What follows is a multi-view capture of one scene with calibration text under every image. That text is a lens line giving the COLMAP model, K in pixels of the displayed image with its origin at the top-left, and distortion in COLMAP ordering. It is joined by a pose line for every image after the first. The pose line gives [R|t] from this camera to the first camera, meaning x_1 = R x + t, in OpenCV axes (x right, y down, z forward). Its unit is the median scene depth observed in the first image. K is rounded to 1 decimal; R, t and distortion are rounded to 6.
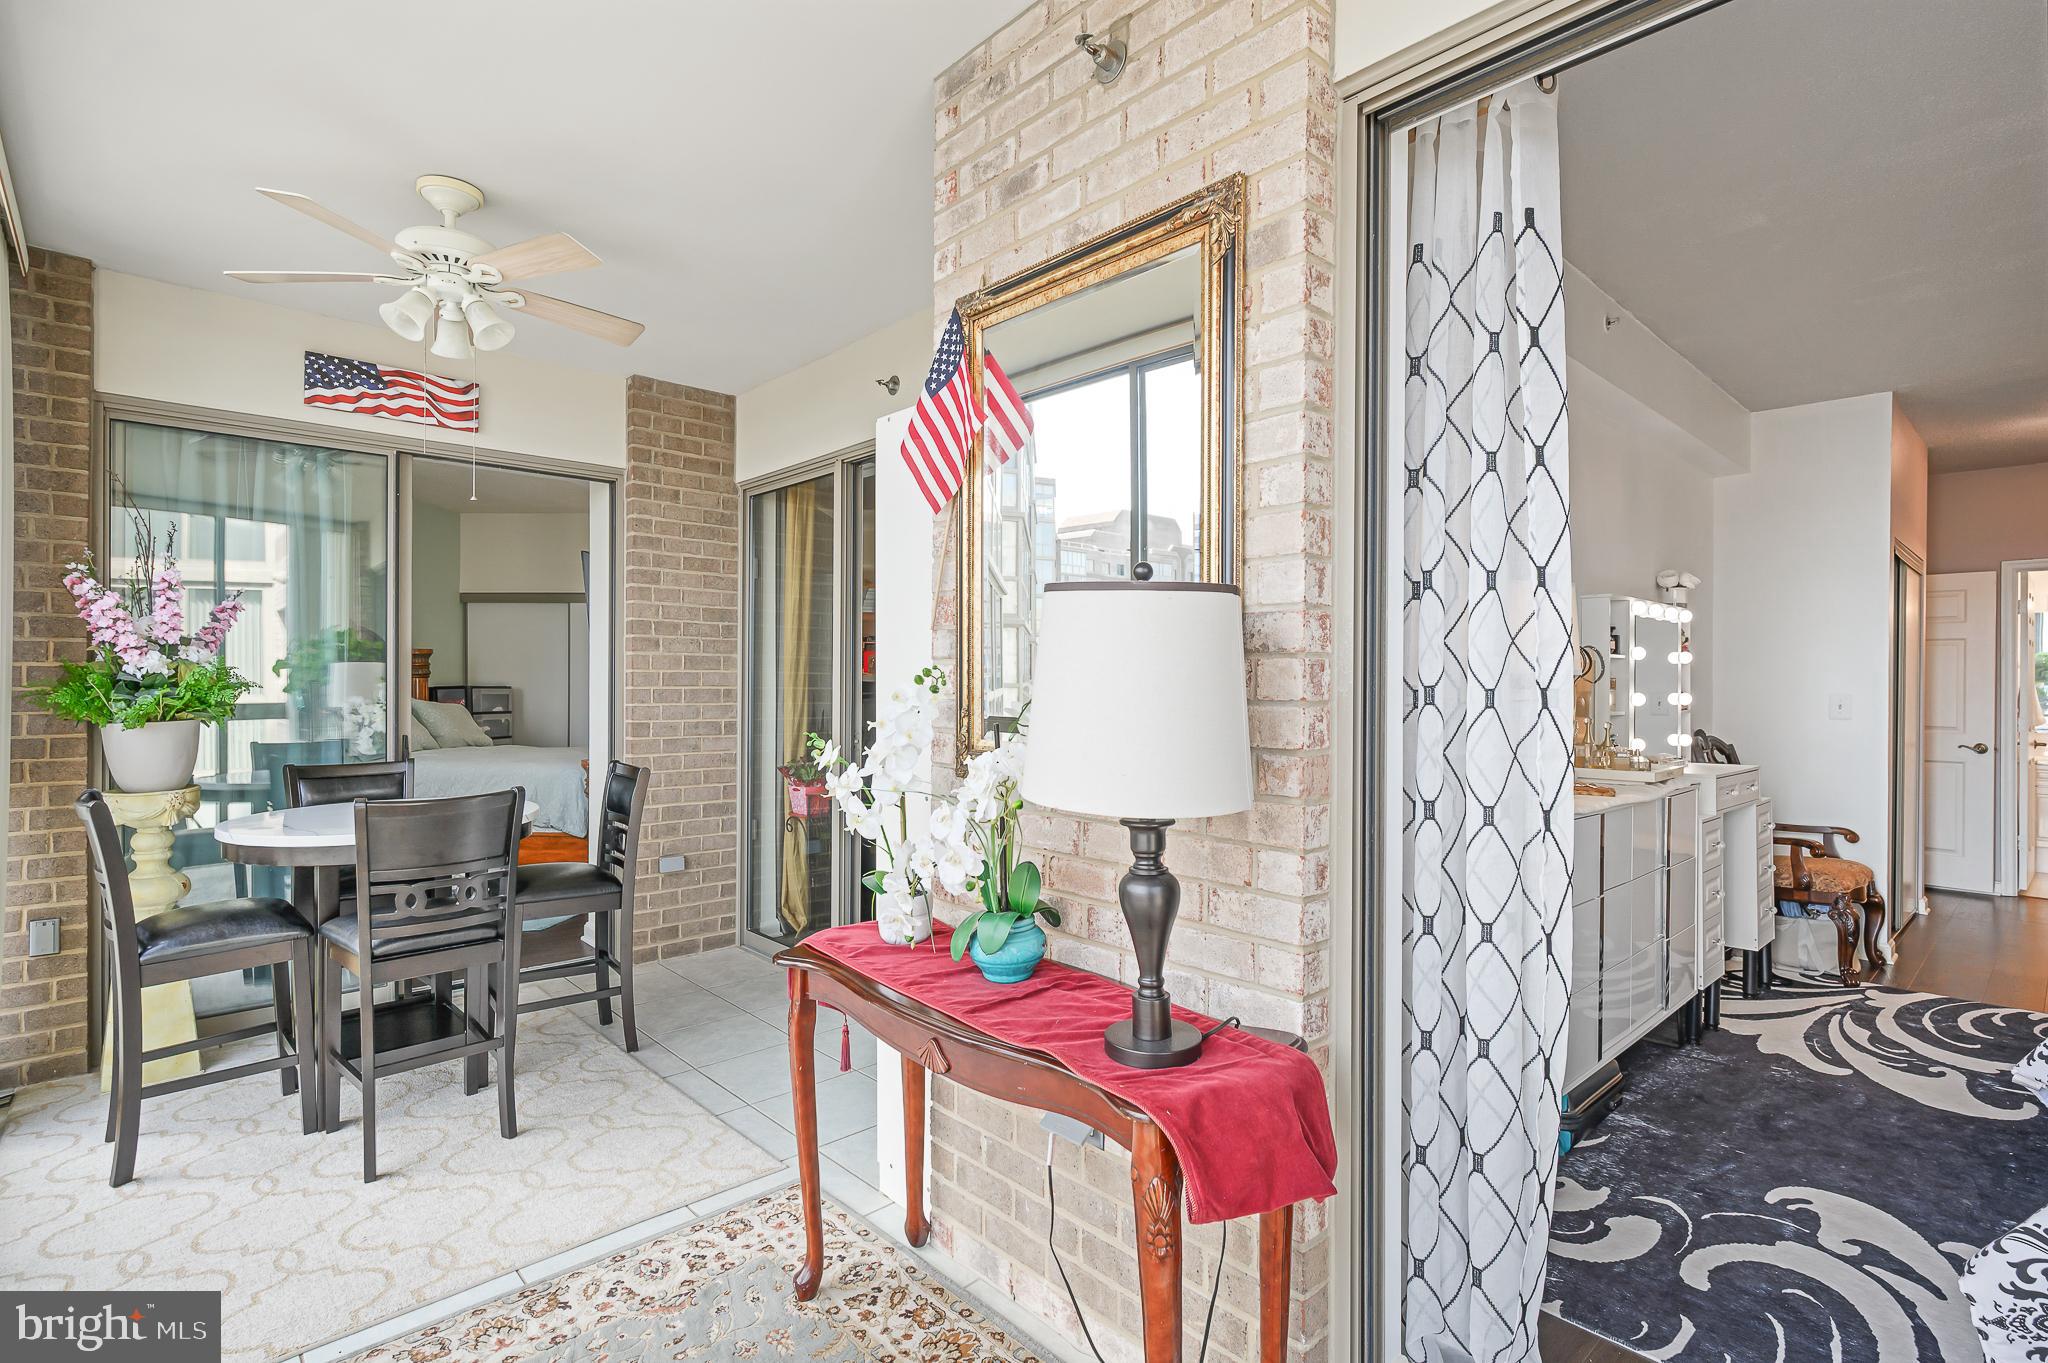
lens RADIAL K [[986.9, 0, 1024.0], [0, 986.9, 681.5], [0, 0, 1]] dist [-0.000229, 0.000074]
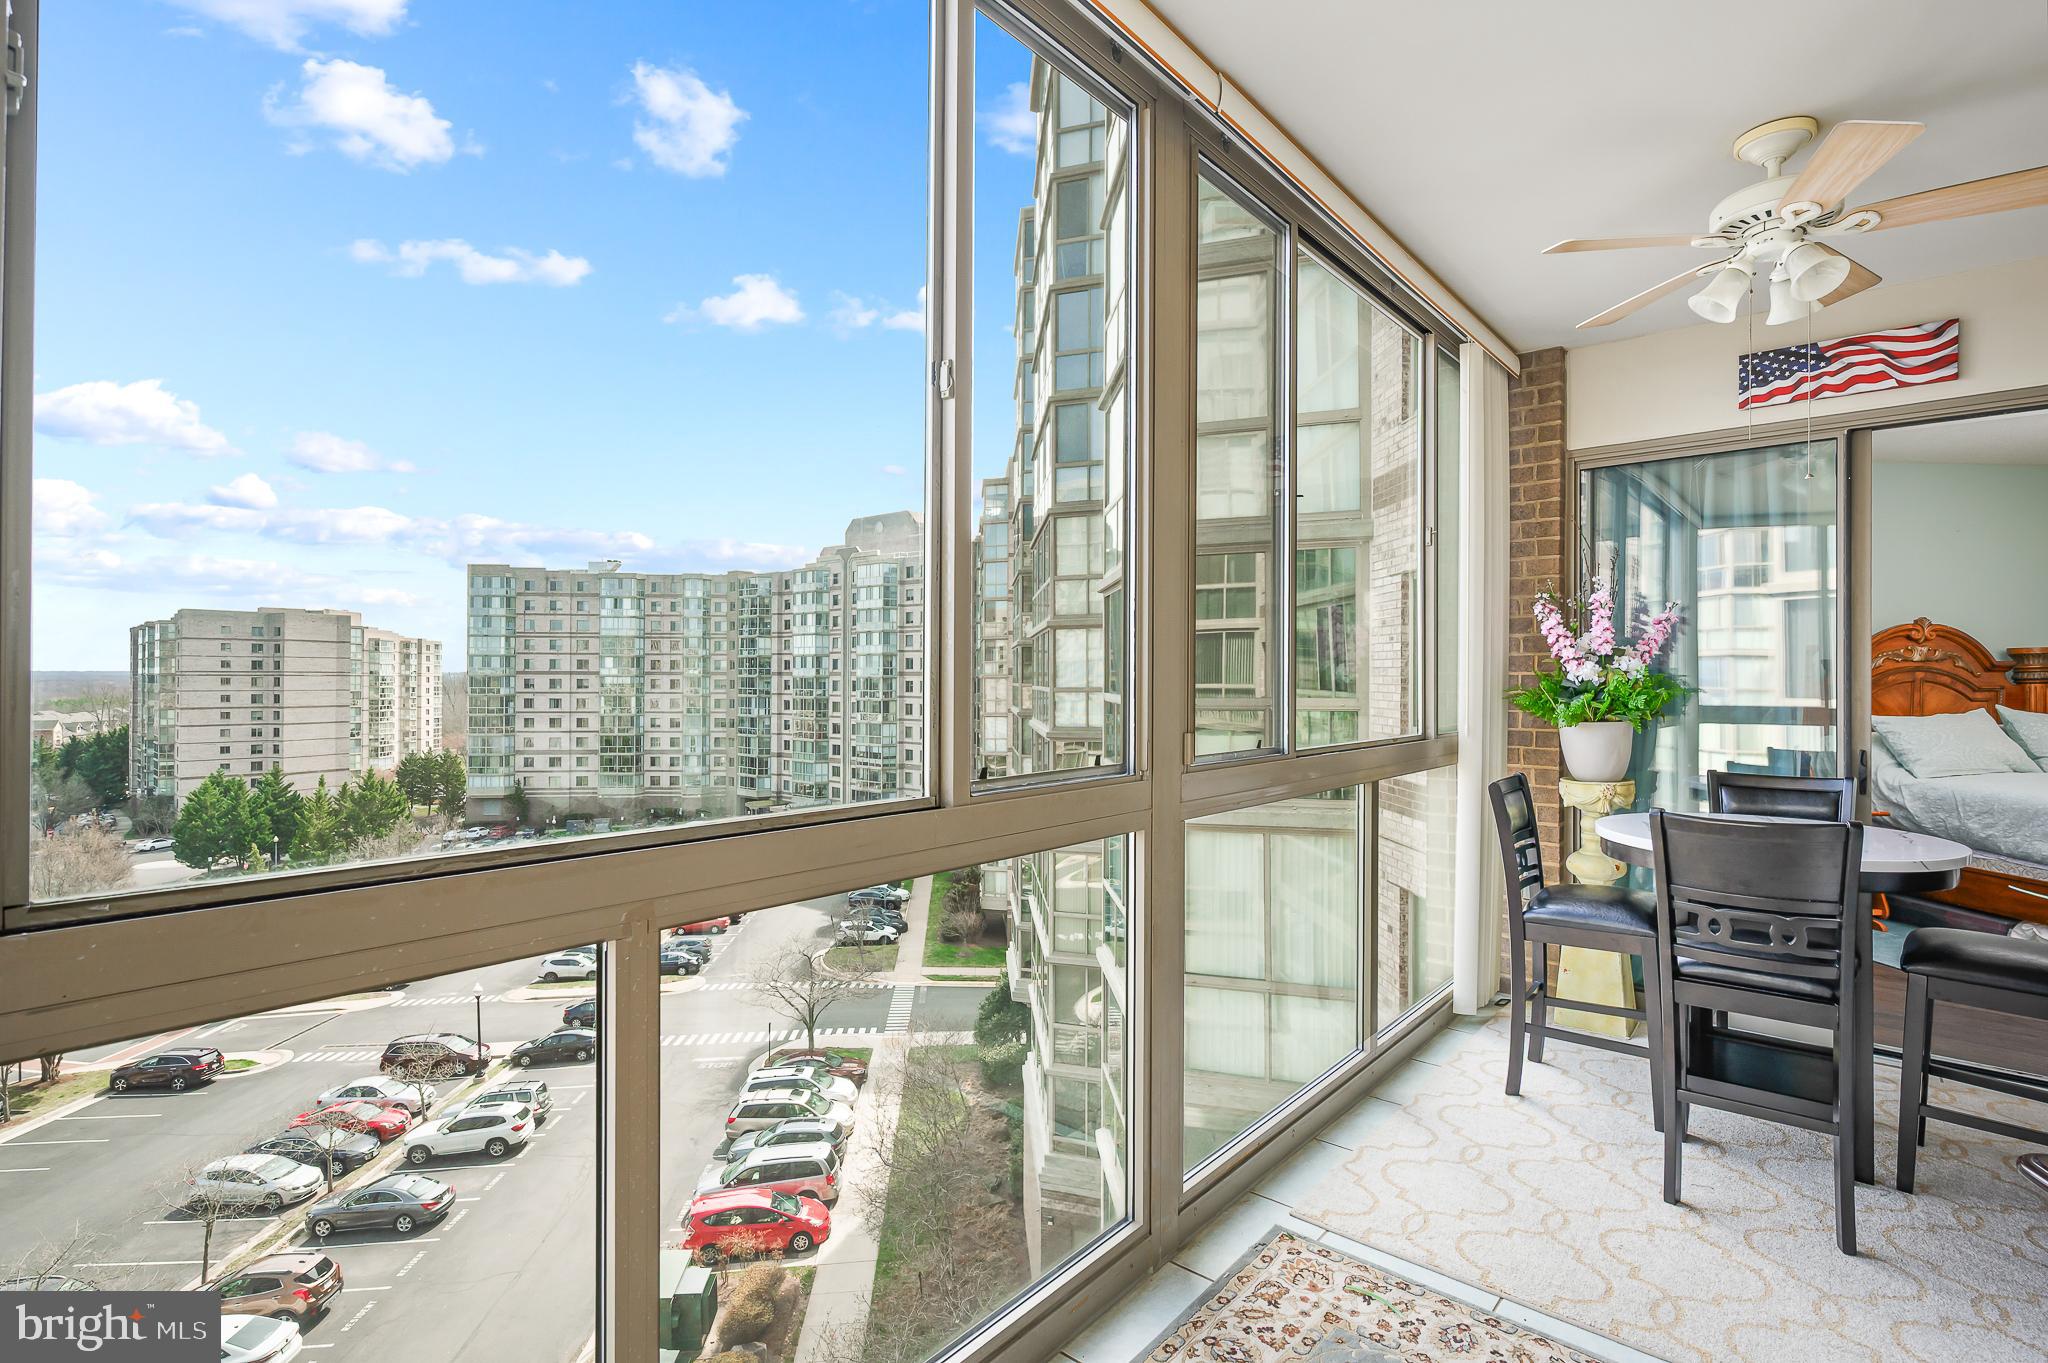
lens RADIAL K [[947.3, 0, 1020.9], [0, 947.3, 671.9], [0, 0, 1]] dist [0.002086, 0.000394]
pose [[0.106230, -0.009092, -0.994300, 0.162693], [-0.004588, 0.999943, -0.009634, -0.004460], [0.994331, 0.005585, 0.106182, 0.204710]]
